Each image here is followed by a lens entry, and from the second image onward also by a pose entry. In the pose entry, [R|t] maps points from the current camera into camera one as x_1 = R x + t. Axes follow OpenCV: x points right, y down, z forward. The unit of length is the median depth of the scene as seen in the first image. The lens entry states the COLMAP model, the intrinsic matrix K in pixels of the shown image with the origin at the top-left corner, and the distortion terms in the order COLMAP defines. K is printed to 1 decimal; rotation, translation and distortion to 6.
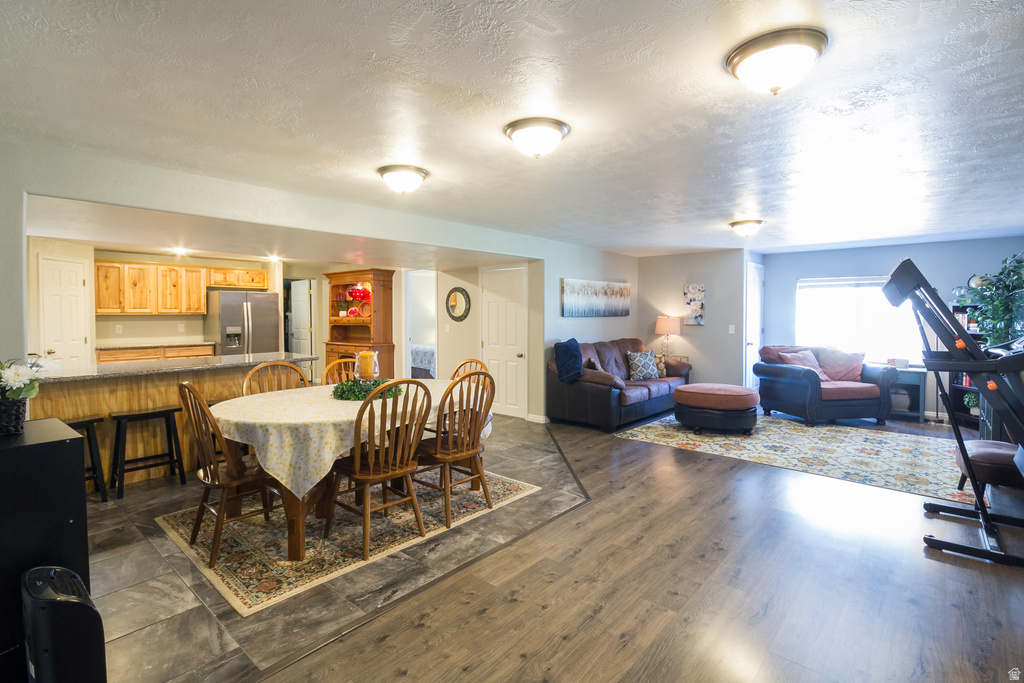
lens RADIAL K [[489.4, 0, 510.5], [0, 489.4, 315.0], [0, 0, 1]] dist [-0.004230, -0.000984]
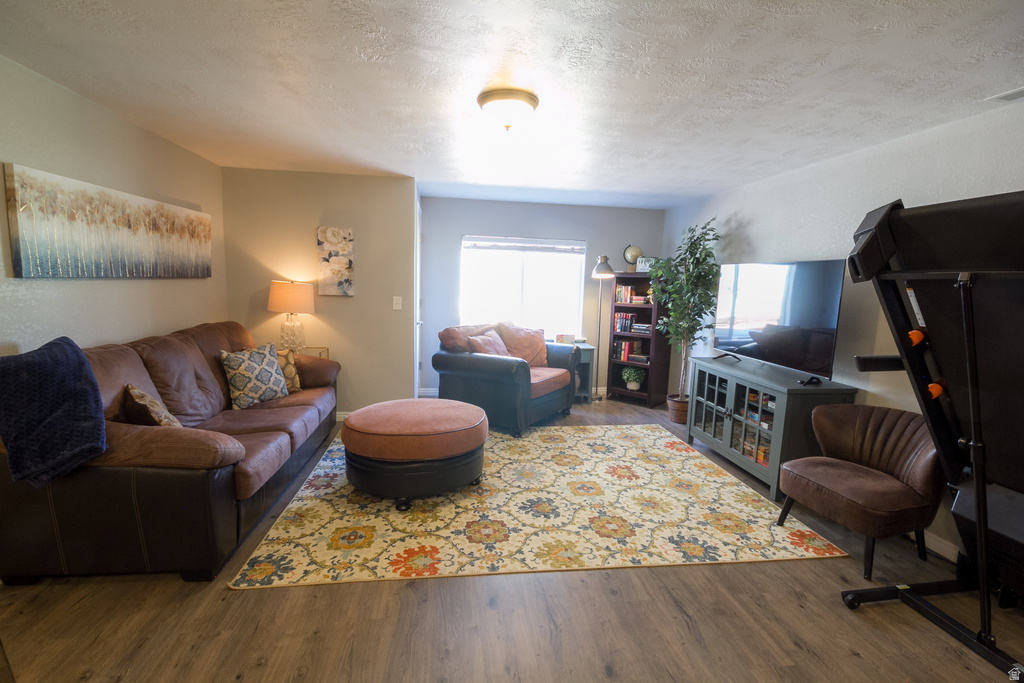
lens RADIAL K [[470.8, 0, 523.8], [0, 470.8, 345.5], [0, 0, 1]] dist [-0.000409, -0.000799]
pose [[0.634259, -0.083549, 0.768593, 0.070013], [-0.027580, 0.991066, 0.130492, -0.001392], [-0.772628, -0.103964, 0.626288, 0.472829]]
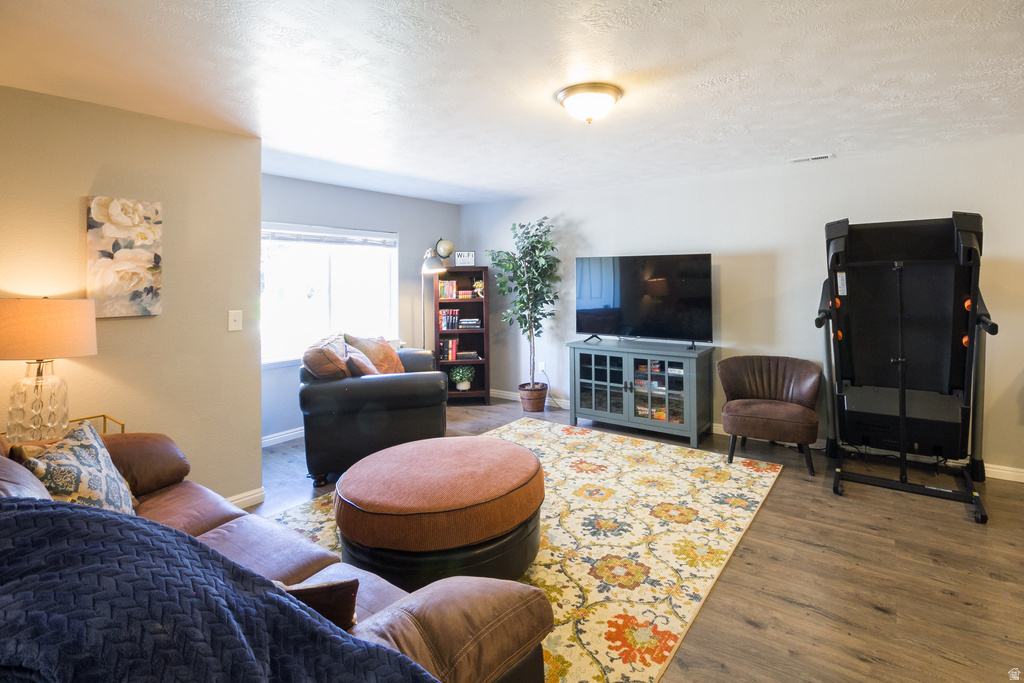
lens RADIAL K [[493.5, 0, 515.5], [0, 493.5, 275.5], [0, 0, 1]] dist [-0.003847, -0.000115]
pose [[-0.100127, 0.009747, 0.994927, 0.002891], [0.015296, 0.999849, -0.008256, -0.002201], [-0.994857, 0.014392, -0.100261, 0.812442]]
